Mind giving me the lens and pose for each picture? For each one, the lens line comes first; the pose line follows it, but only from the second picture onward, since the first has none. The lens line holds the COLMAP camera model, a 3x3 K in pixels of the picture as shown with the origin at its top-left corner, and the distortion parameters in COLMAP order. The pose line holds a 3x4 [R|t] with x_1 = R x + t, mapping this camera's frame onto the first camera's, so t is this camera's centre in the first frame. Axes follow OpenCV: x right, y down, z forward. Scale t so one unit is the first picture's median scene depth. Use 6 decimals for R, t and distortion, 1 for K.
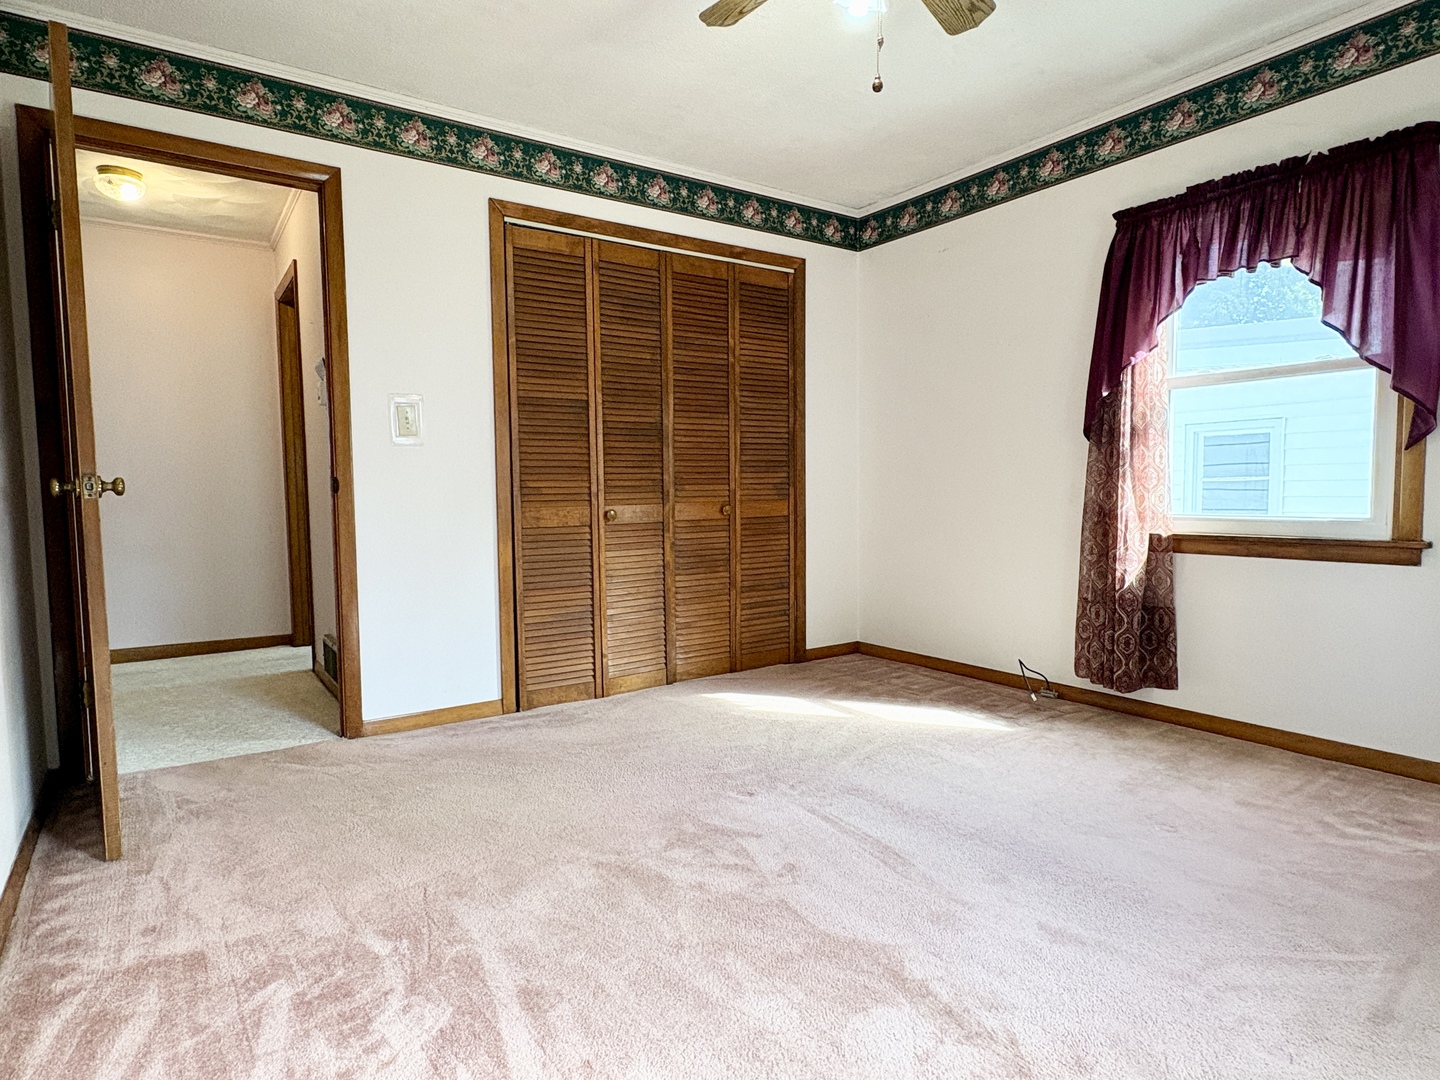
lens RADIAL K [[793.7, 0, 720.0], [0, 793.7, 540.0], [0, 0, 1]] dist [0.001724, 0.000950]
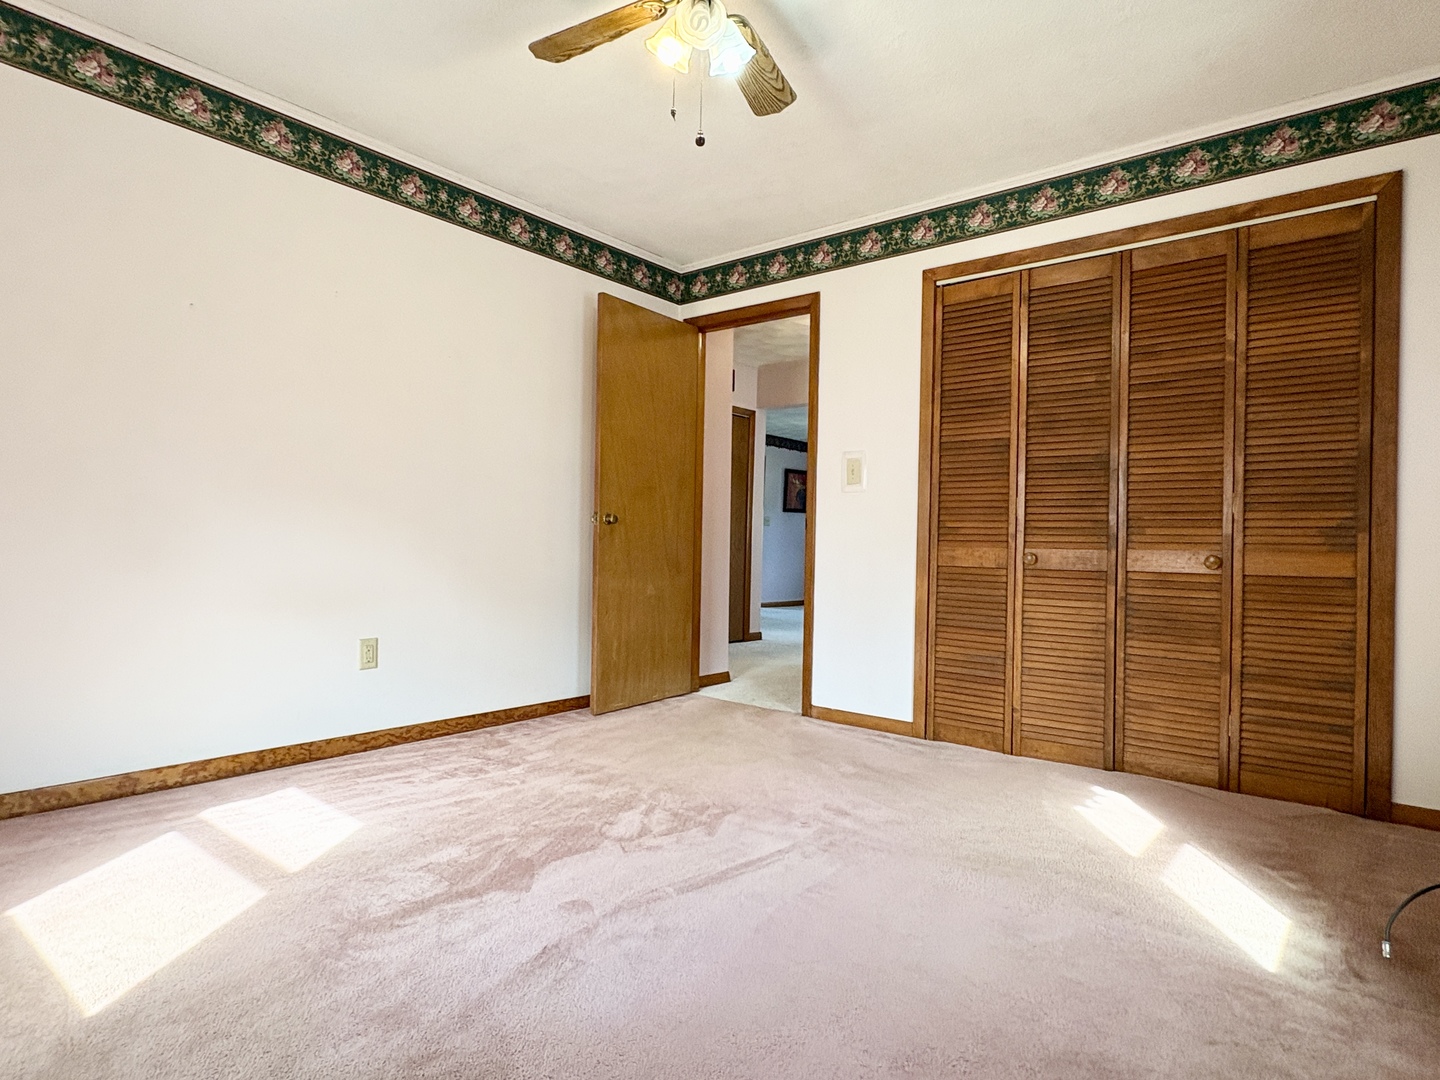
lens RADIAL K [[793.7, 0, 720.0], [0, 793.7, 540.0], [0, 0, 1]] dist [0.001724, 0.000950]
pose [[0.304644, 0.015566, -0.952339, 0.647772], [-0.089068, 0.995951, -0.012213, -0.009808], [0.948293, 0.088544, 0.304797, 0.386104]]
